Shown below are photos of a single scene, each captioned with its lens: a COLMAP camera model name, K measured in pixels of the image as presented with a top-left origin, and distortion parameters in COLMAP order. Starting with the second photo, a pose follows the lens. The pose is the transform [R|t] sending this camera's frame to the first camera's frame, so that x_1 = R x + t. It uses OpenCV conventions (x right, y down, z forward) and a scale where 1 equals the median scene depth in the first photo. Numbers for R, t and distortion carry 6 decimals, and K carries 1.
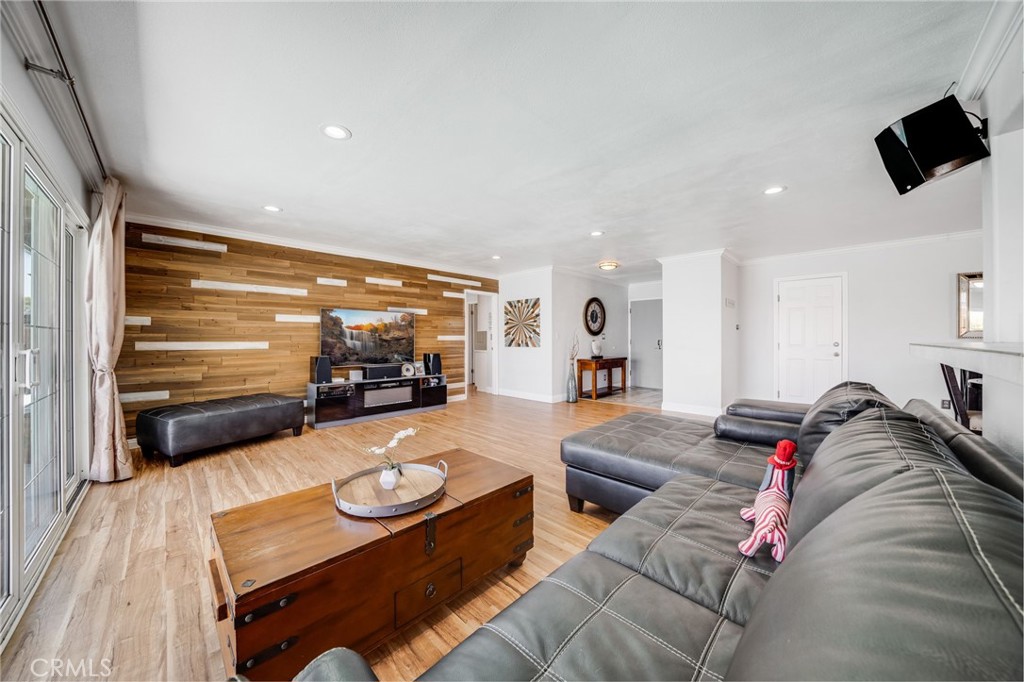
lens RADIAL K [[350.4, 0, 505.1], [0, 350.4, 339.6], [0, 0, 1]] dist [-0.019387, 0.000179]
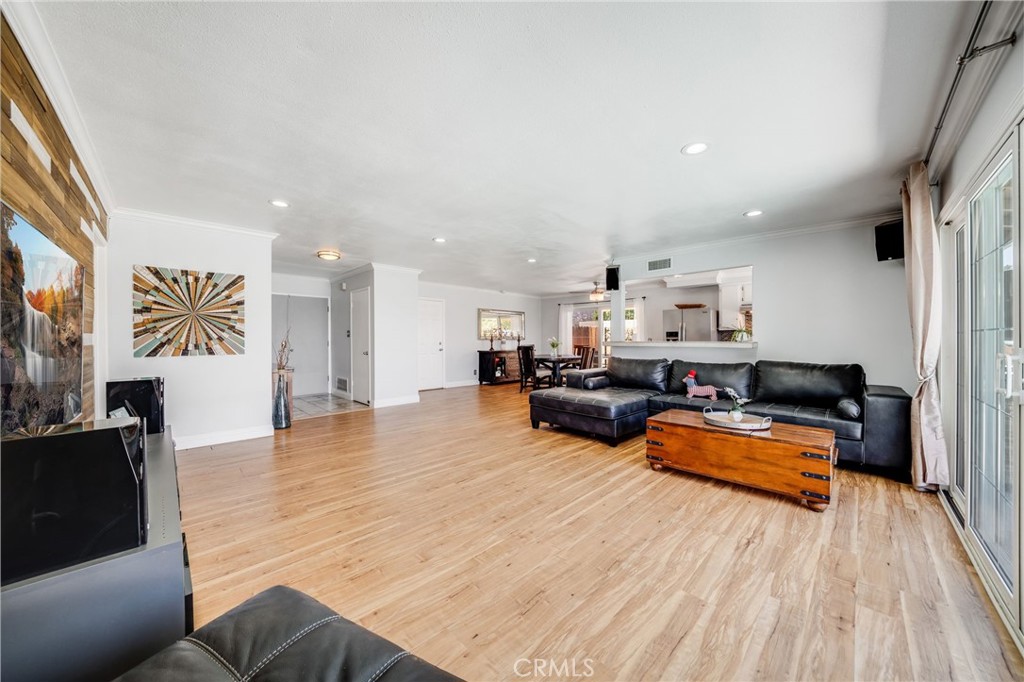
lens RADIAL K [[350.4, 0, 505.1], [0, 350.4, 339.6], [0, 0, 1]] dist [-0.019387, 0.000179]
pose [[0.007286, -0.000278, 0.999973, -0.512915], [0.003411, 0.999994, 0.000253, -0.002829], [-0.999968, 0.003409, 0.007286, 0.518253]]
